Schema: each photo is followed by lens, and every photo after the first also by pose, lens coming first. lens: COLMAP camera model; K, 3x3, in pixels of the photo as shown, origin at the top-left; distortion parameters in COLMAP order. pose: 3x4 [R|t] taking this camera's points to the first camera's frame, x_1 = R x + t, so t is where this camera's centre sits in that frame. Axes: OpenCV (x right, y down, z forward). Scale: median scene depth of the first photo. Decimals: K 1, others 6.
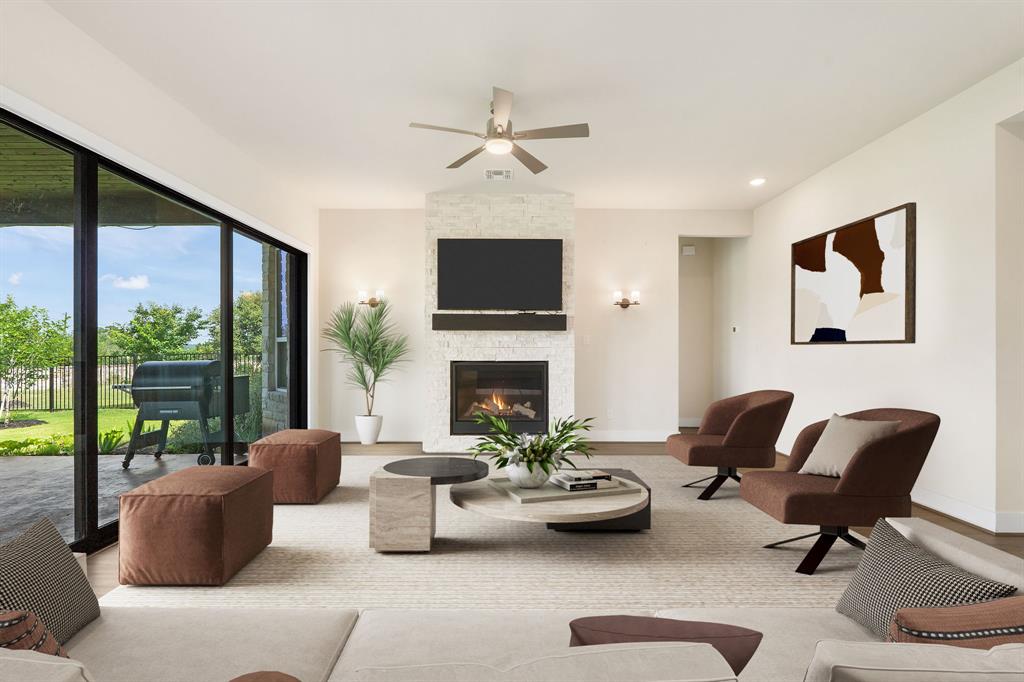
lens RADIAL K [[466.4, 0, 507.7], [0, 466.4, 340.7], [0, 0, 1]] dist [-0.013632, 0.000008]
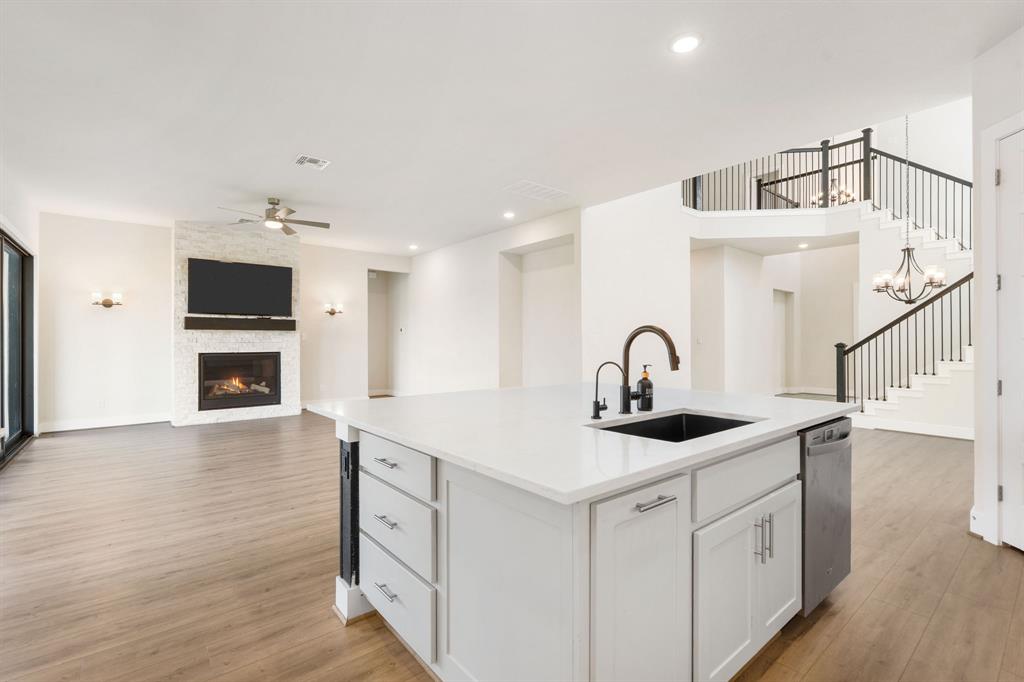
lens RADIAL K [[466.4, 0, 507.7], [0, 466.4, 340.7], [0, 0, 1]] dist [-0.013632, 0.000008]
pose [[0.777915, -0.003714, 0.628358, -0.264065], [-0.005641, 0.999901, 0.012893, -0.012906], [-0.628344, -0.013574, 0.777818, -0.535258]]
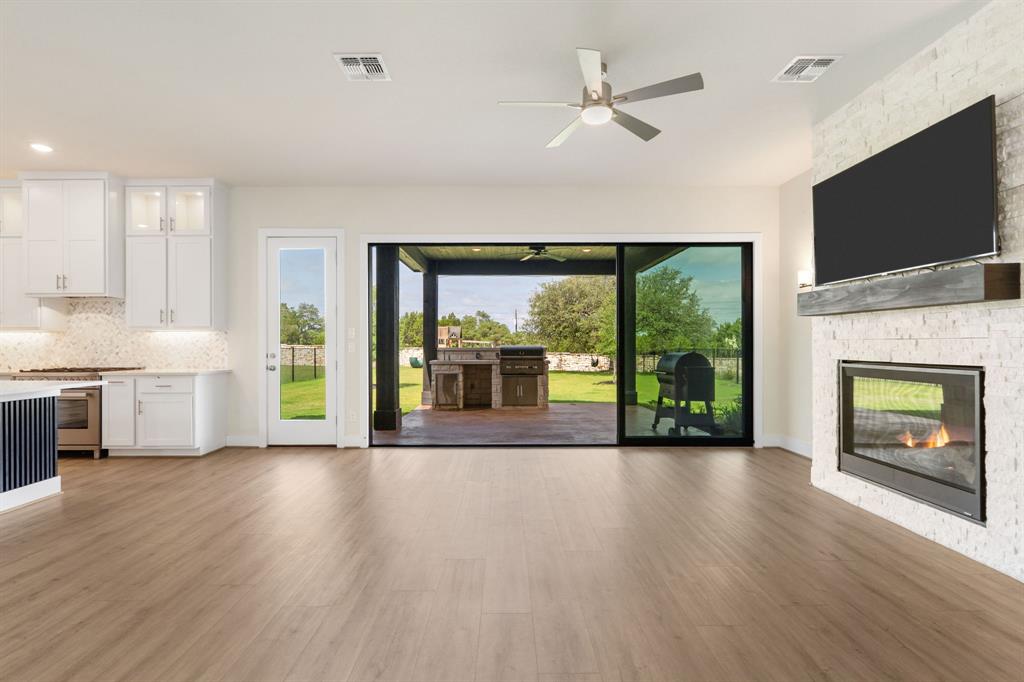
lens RADIAL K [[472.8, 0, 508.9], [0, 472.8, 345.4], [0, 0, 1]] dist [-0.021944, -0.000065]
pose [[-0.005099, -0.001492, -0.999986, 0.550272], [0.017529, 0.999845, -0.001581, 0.014623], [0.999833, -0.017537, -0.005072, 0.527654]]
